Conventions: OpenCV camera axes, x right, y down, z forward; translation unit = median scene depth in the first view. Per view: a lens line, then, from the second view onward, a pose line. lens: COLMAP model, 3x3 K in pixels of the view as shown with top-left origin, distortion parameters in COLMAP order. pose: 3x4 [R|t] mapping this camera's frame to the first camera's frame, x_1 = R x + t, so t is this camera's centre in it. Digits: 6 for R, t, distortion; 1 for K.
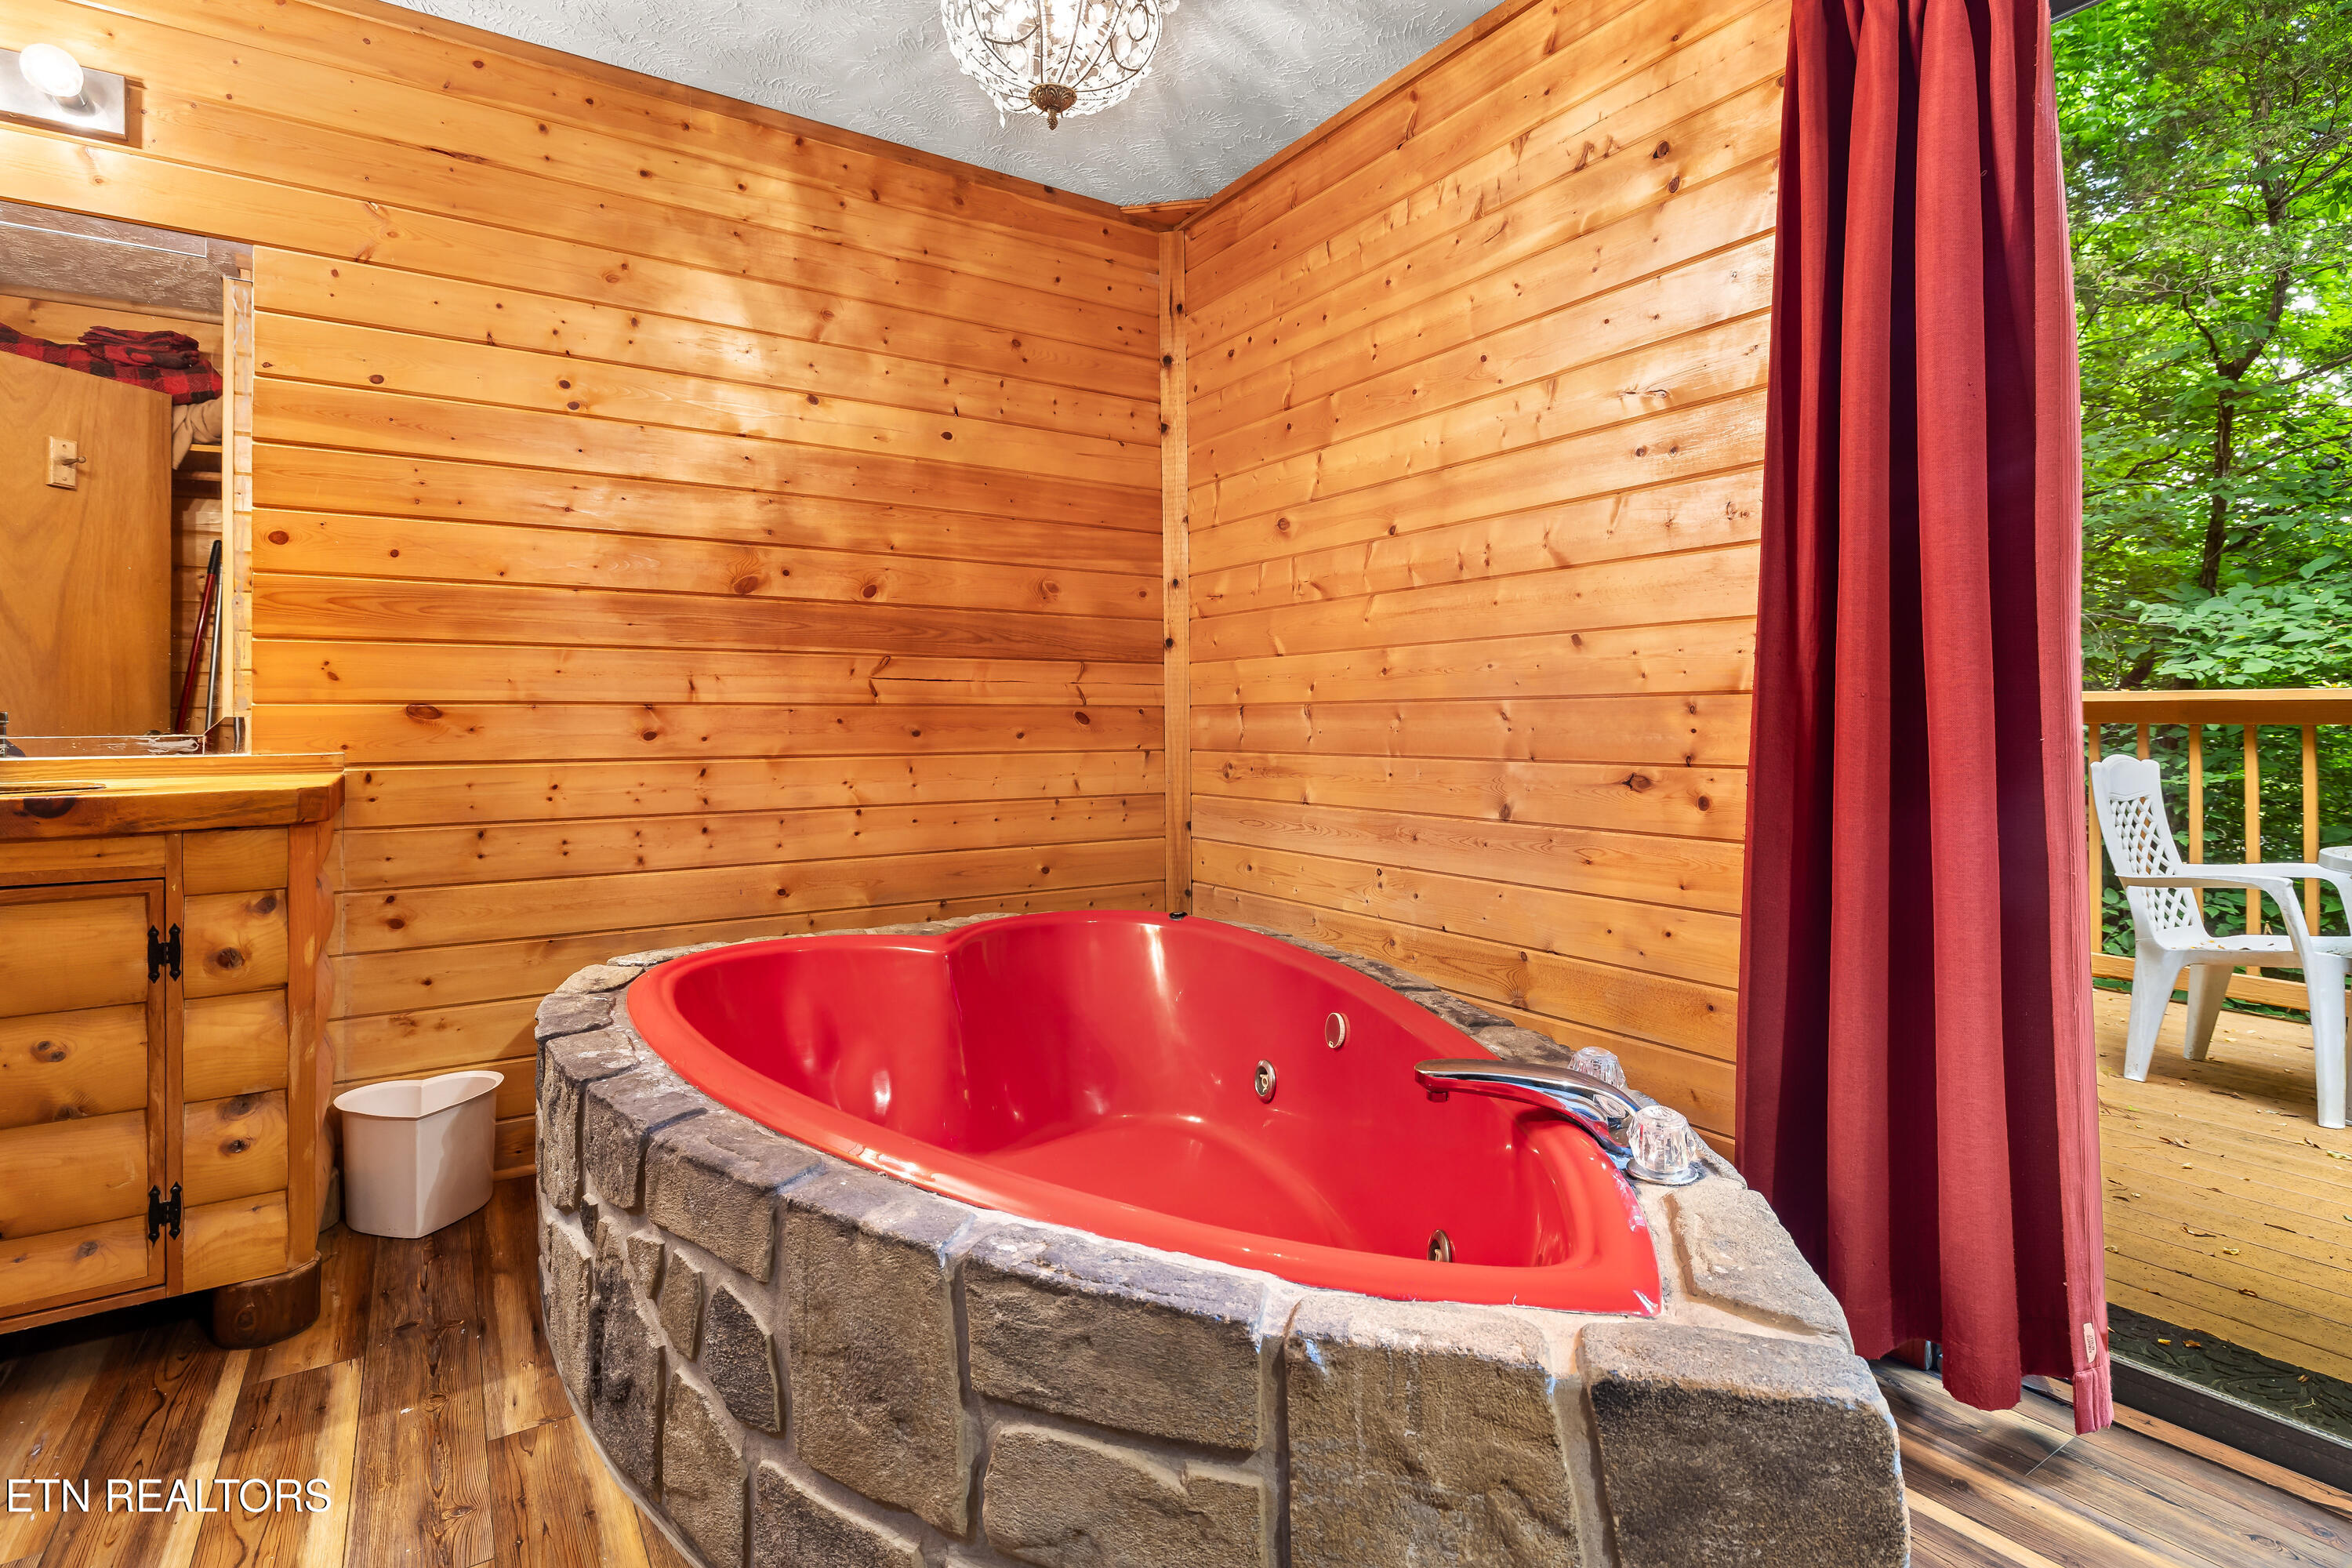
lens RADIAL K [[1159.0, 0, 1176.6], [0, 1159.0, 711.8], [0, 0, 1]] dist [-0.004110, -0.000149]
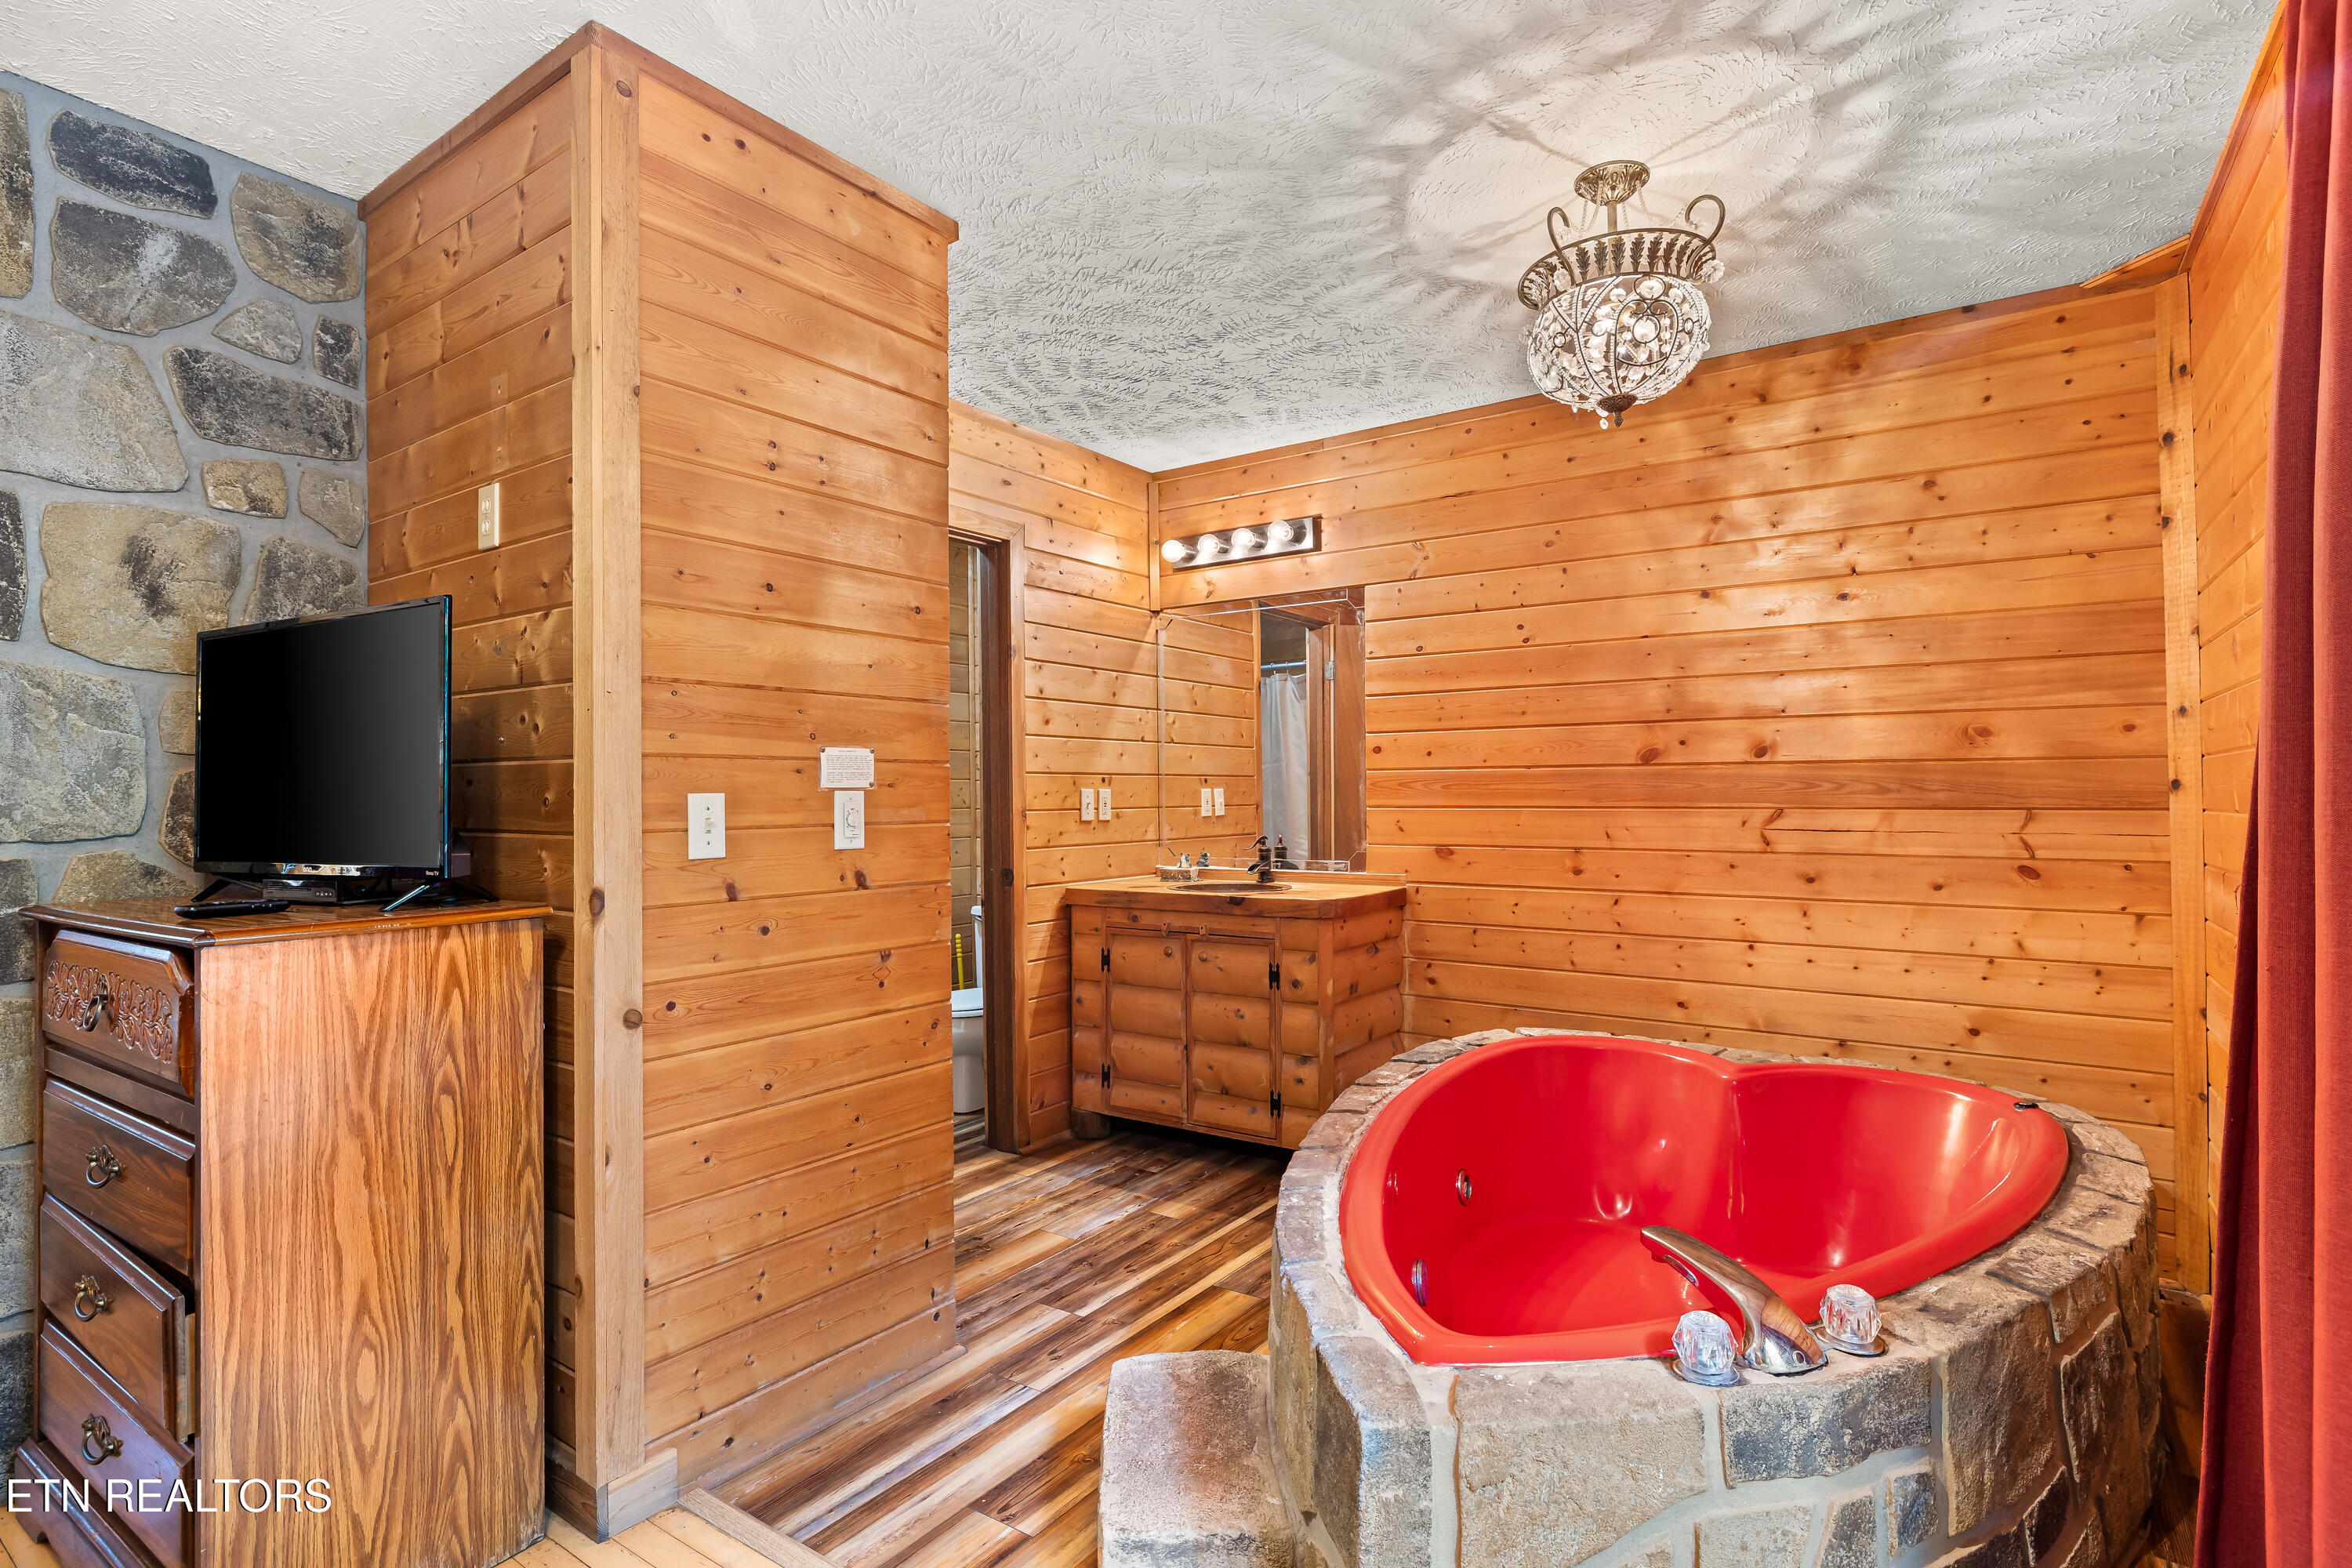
lens RADIAL K [[1159.0, 0, 1170.4], [0, 1159.0, 785.6], [0, 0, 1]] dist [-0.004110, -0.000149]
pose [[0.361552, -0.003779, -0.932344, 0.624600], [0.011228, 0.999937, 0.000301, -0.084418], [0.932284, -0.010578, 0.361571, 0.061293]]
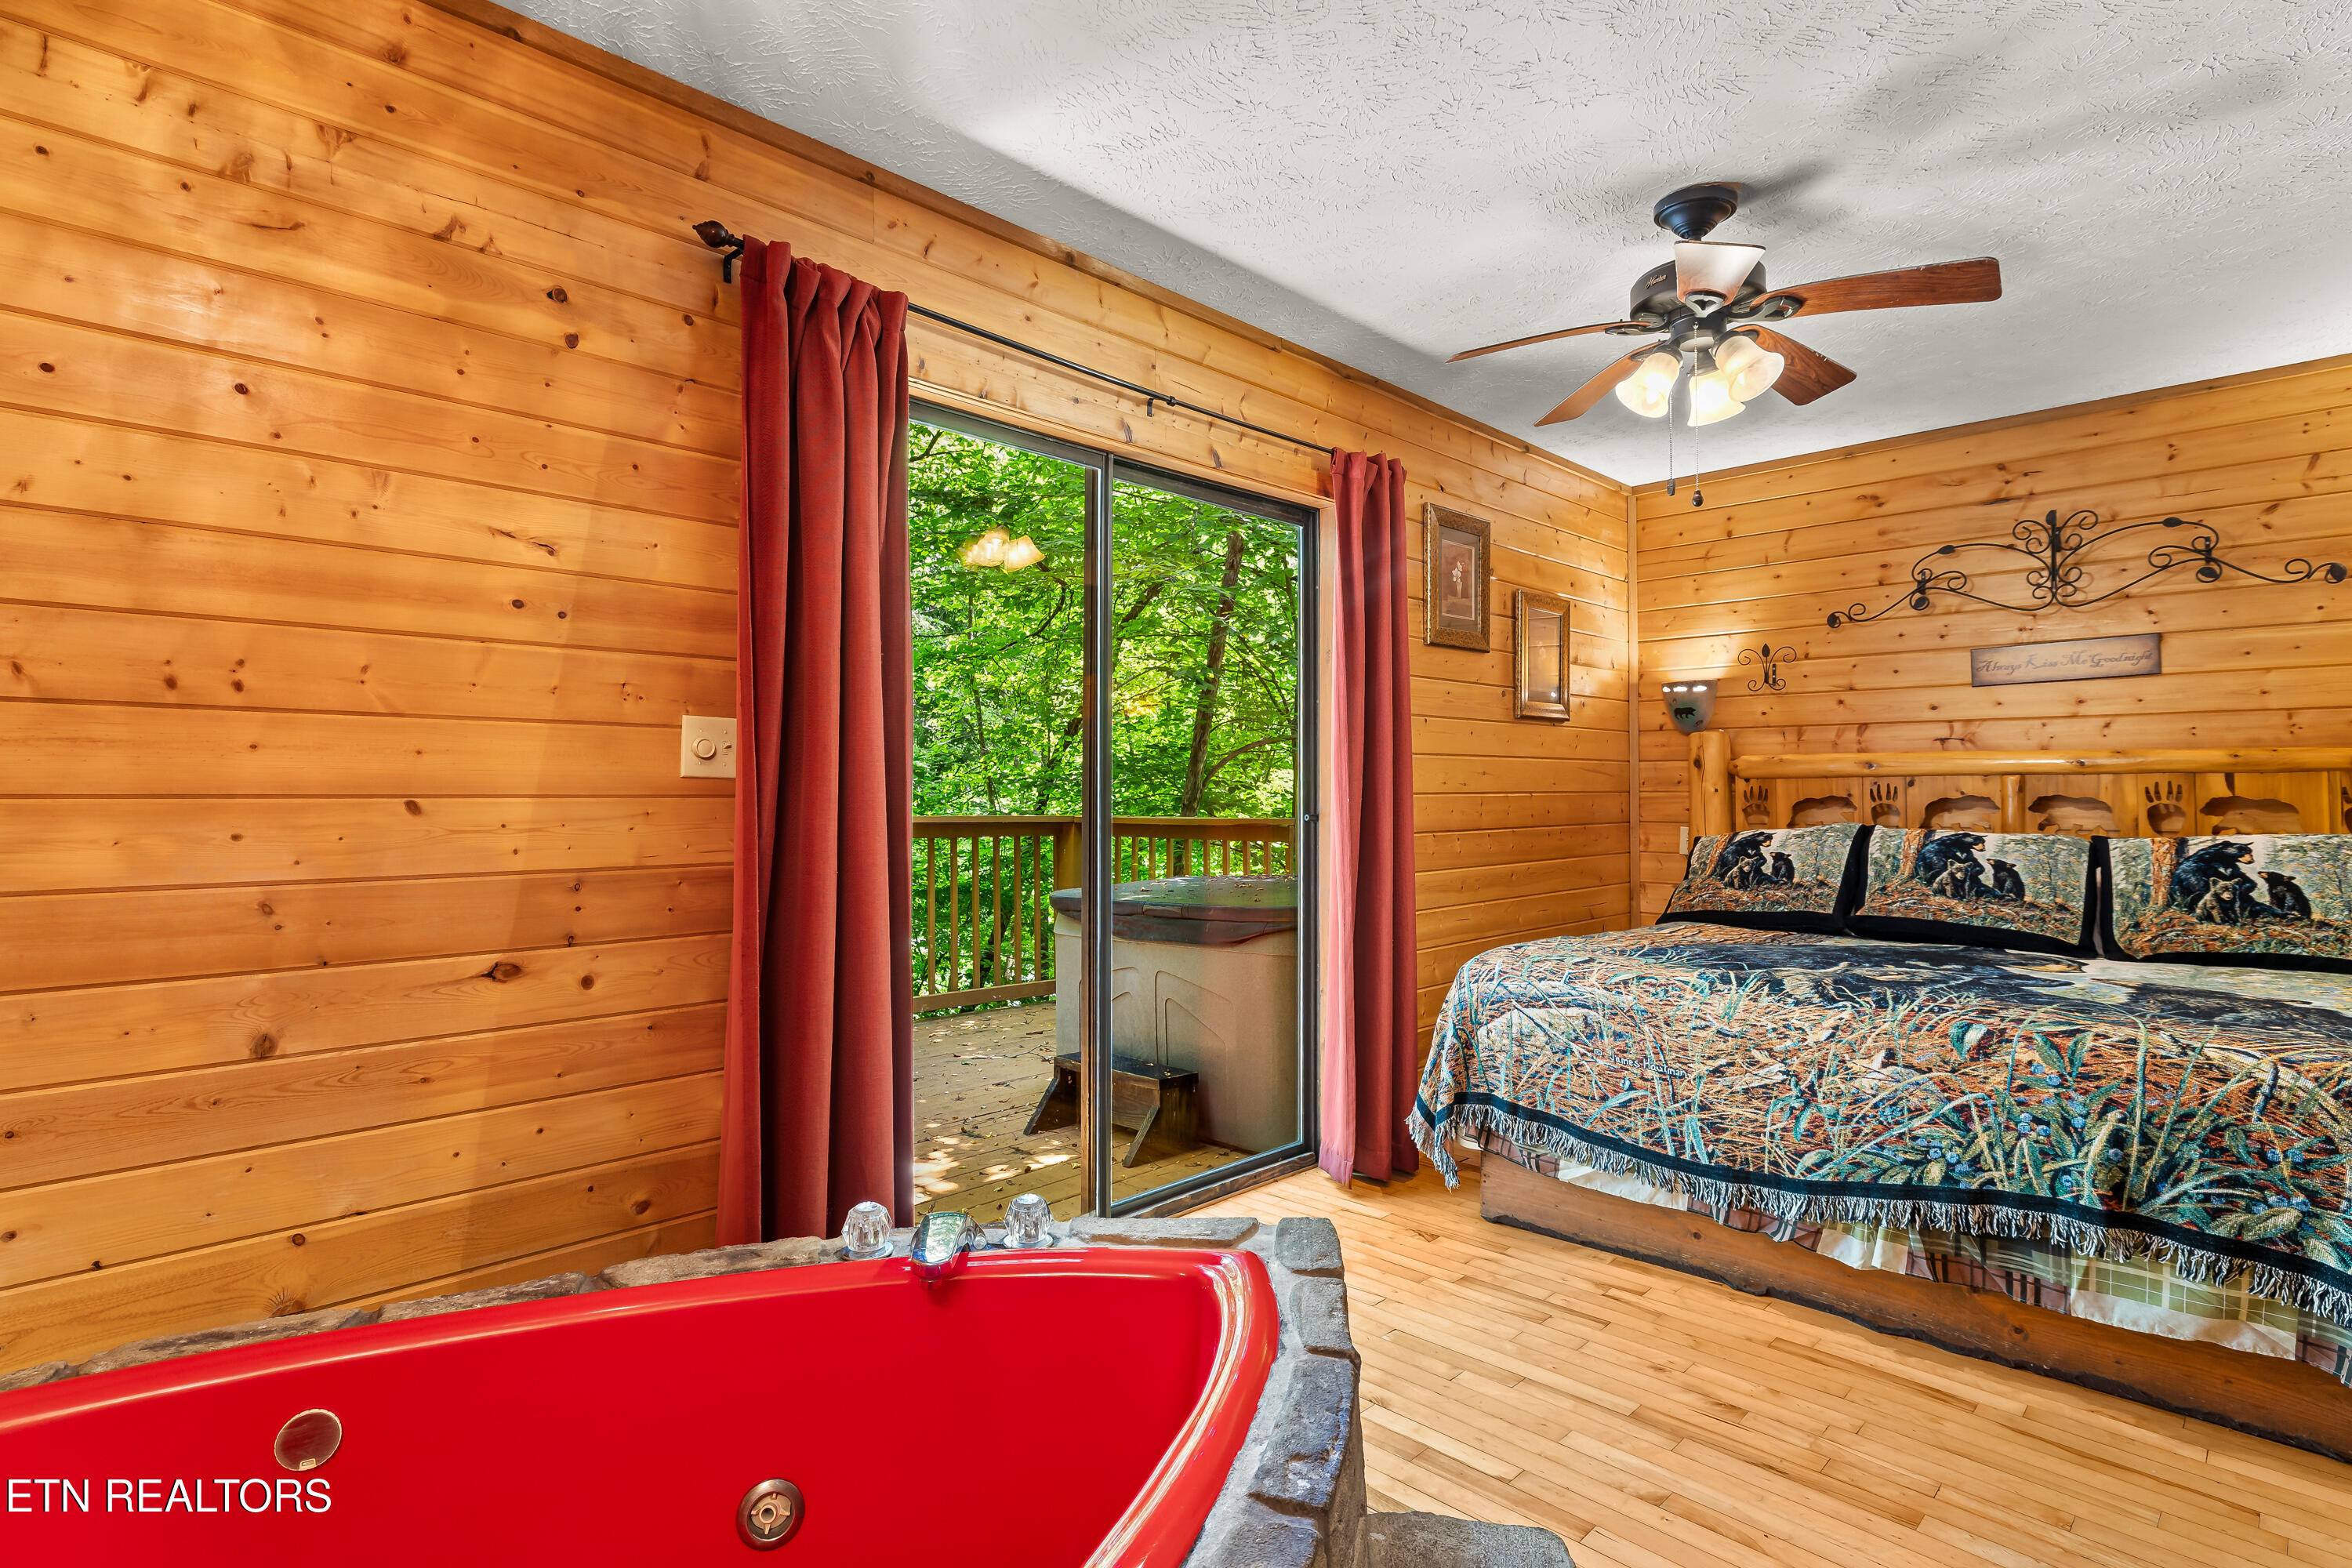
lens RADIAL K [[1159.0, 0, 1190.0], [0, 1159.0, 771.4], [0, 0, 1]] dist [-0.004110, -0.000149]
pose [[-0.208123, 0.027522, 0.977715, -0.463311], [-0.004796, 0.999563, -0.029158, -0.055032], [-0.978091, -0.010758, -0.207900, 0.529885]]
